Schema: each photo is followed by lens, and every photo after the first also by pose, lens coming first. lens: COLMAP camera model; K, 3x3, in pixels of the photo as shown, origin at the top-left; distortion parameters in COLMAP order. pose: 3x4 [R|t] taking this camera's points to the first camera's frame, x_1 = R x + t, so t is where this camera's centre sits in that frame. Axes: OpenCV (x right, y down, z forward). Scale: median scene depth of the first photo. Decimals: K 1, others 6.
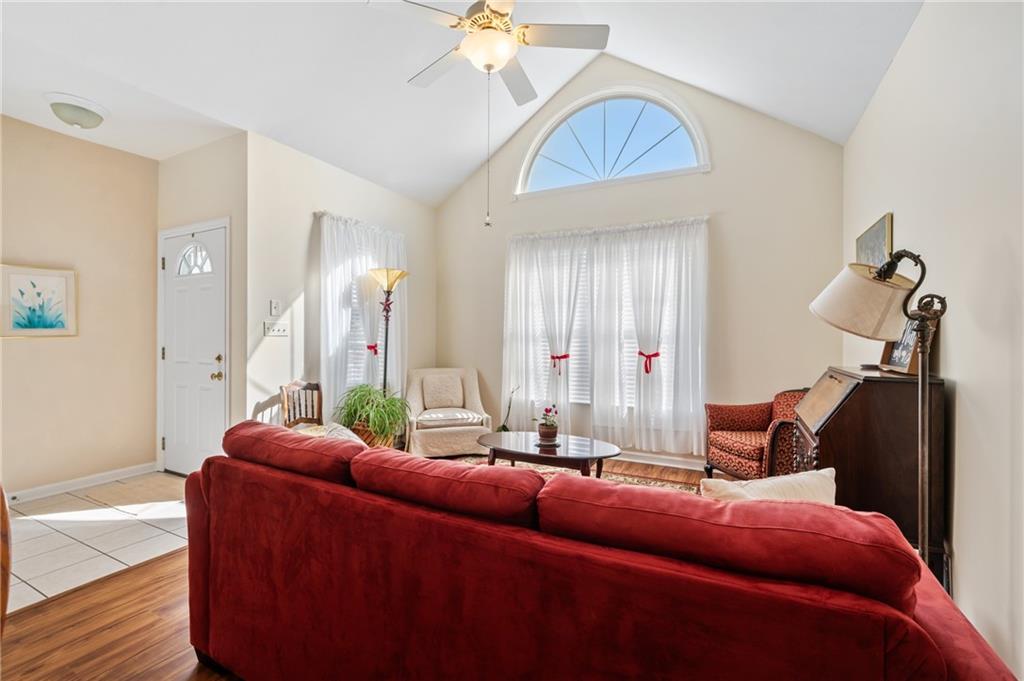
lens RADIAL K [[444.3, 0, 510.6], [0, 444.3, 338.7], [0, 0, 1]] dist [0.001520, -0.000091]
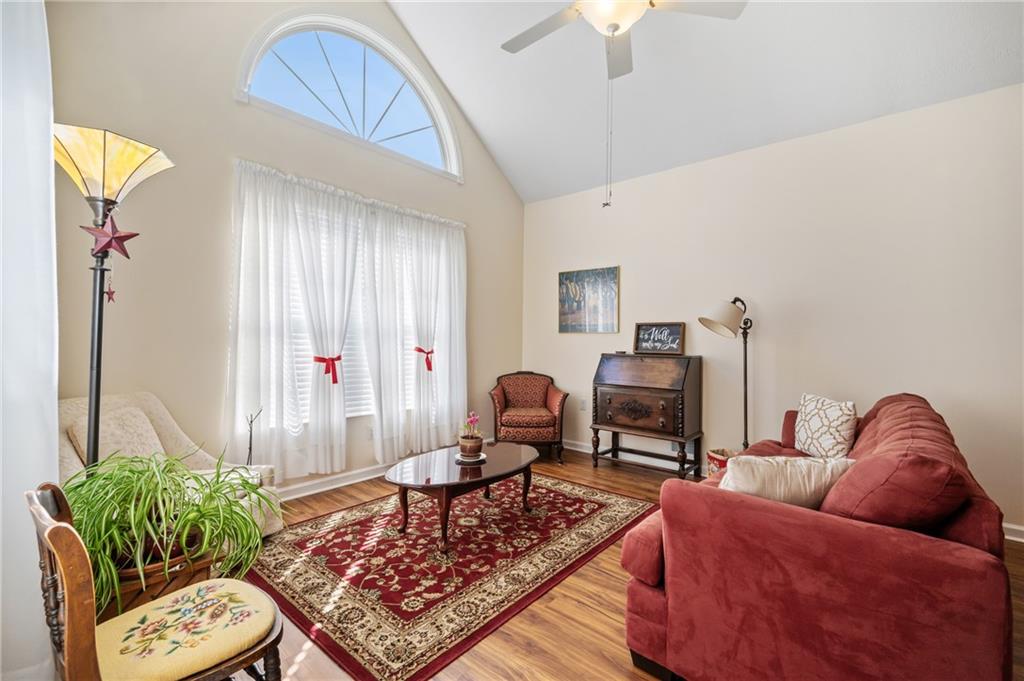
lens RADIAL K [[444.3, 0, 515.2], [0, 444.3, 346.3], [0, 0, 1]] dist [0.001520, -0.000091]
pose [[0.222732, -0.011445, 0.974813, -0.582530], [-0.007981, 0.999876, 0.013563, 0.009054], [-0.974847, -0.010801, 0.222613, 0.597265]]
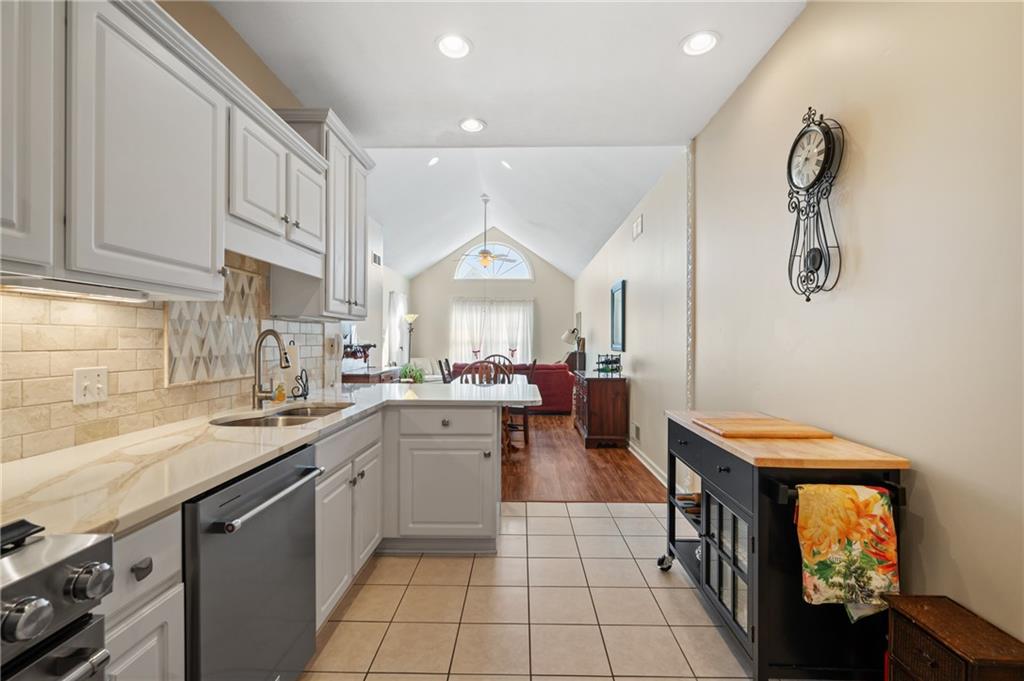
lens RADIAL K [[459.9, 0, 518.3], [0, 459.9, 343.7], [0, 0, 1]] dist [-0.002519, 0.000007]
pose [[0.894762, -0.001796, 0.446540, -0.857438], [0.000207, 0.999993, 0.003606, -0.010312], [-0.446544, -0.003134, 0.894756, -1.411947]]
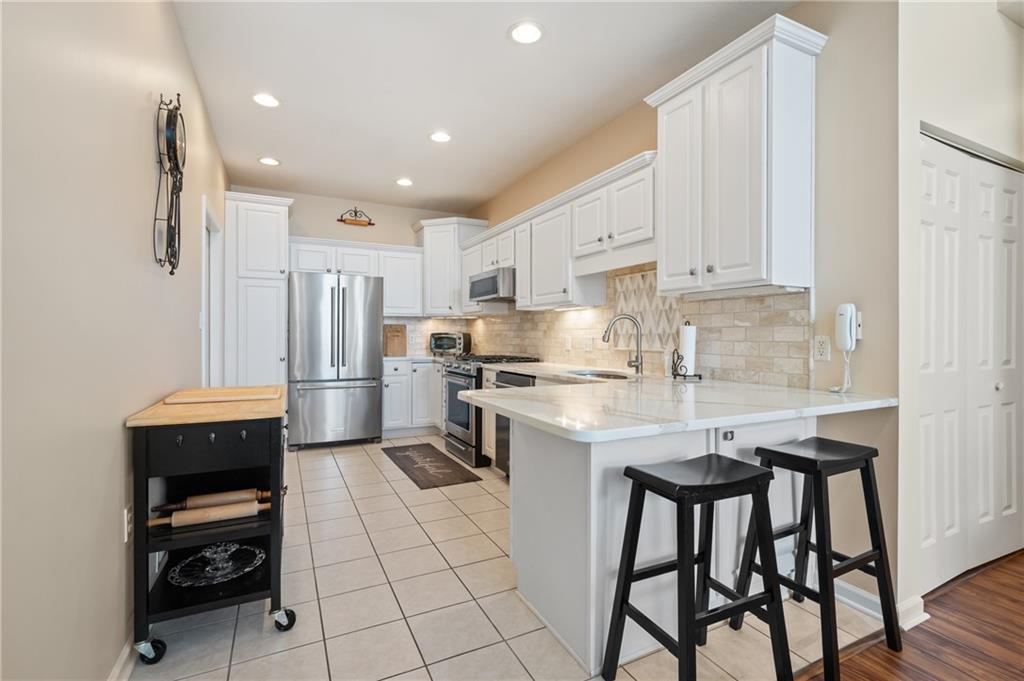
lens RADIAL K [[459.9, 0, 516.4], [0, 459.9, 335.3], [0, 0, 1]] dist [-0.002519, 0.000007]
pose [[-0.584929, -0.004282, -0.811073, -0.197225], [-0.007255, 0.999974, -0.000047, 0.008915], [0.811052, 0.005857, -0.584945, -0.536655]]
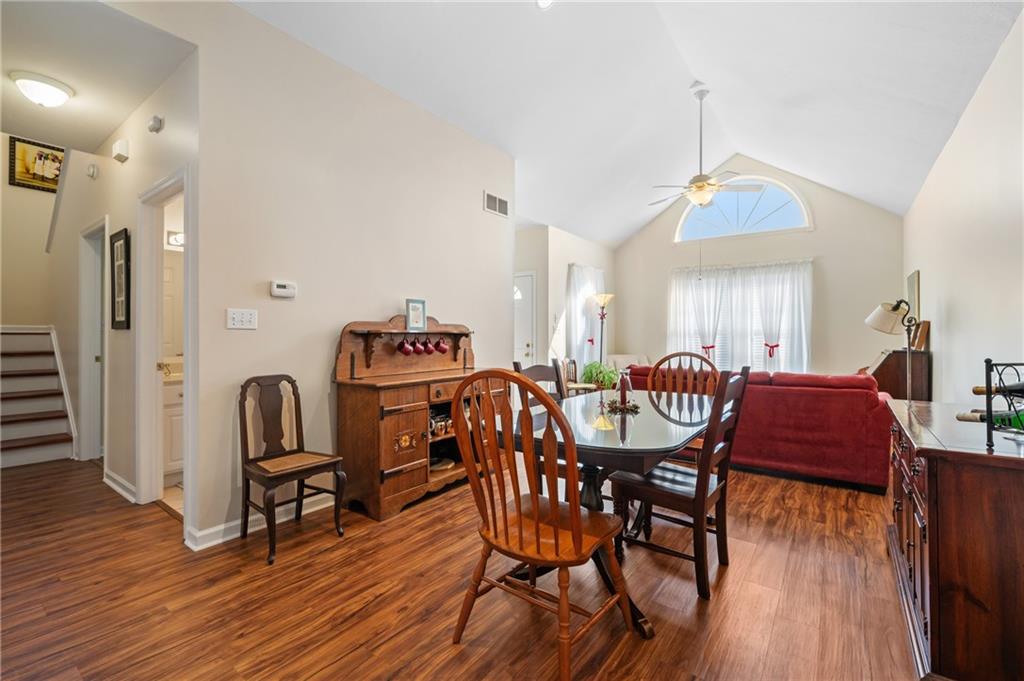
lens RADIAL K [[444.3, 0, 512.8], [0, 444.3, 332.4], [0, 0, 1]] dist [0.001520, -0.000091]
pose [[0.987865, -0.000756, -0.155314, -0.357161], [-0.001144, 0.999926, -0.012139, 0.009715], [0.155312, 0.012169, 0.987791, -0.713841]]
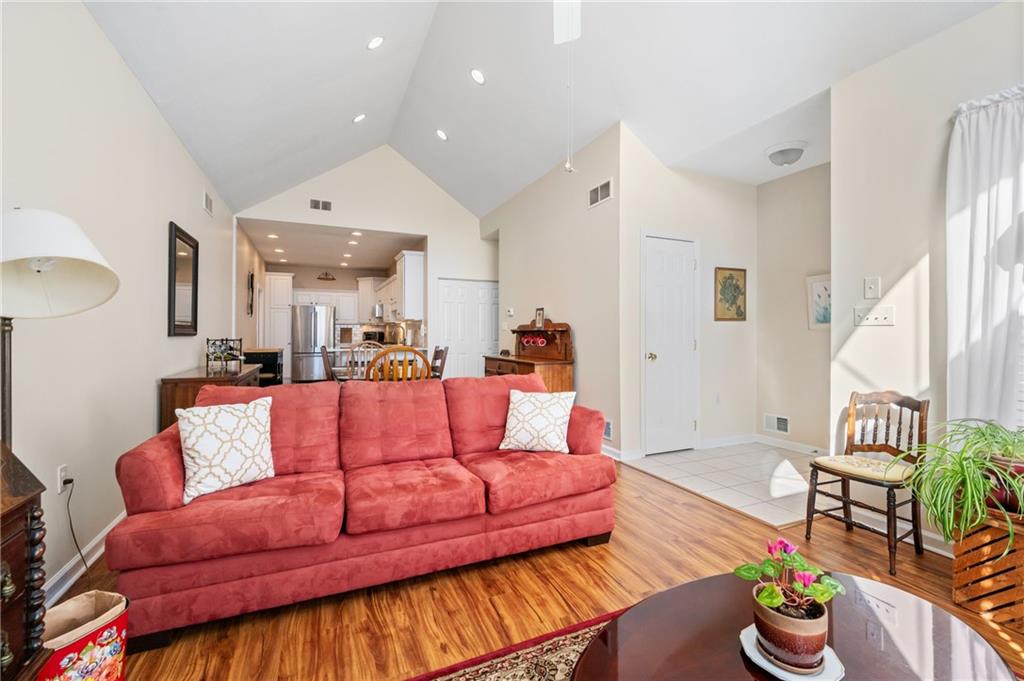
lens RADIAL K [[444.3, 0, 515.5], [0, 444.3, 334.5], [0, 0, 1]] dist [0.001520, -0.000091]
pose [[-0.625146, -0.001804, -0.780506, 0.365464], [-0.005348, 0.999984, 0.001971, 0.008740], [0.780490, 0.005406, -0.625145, 0.855000]]
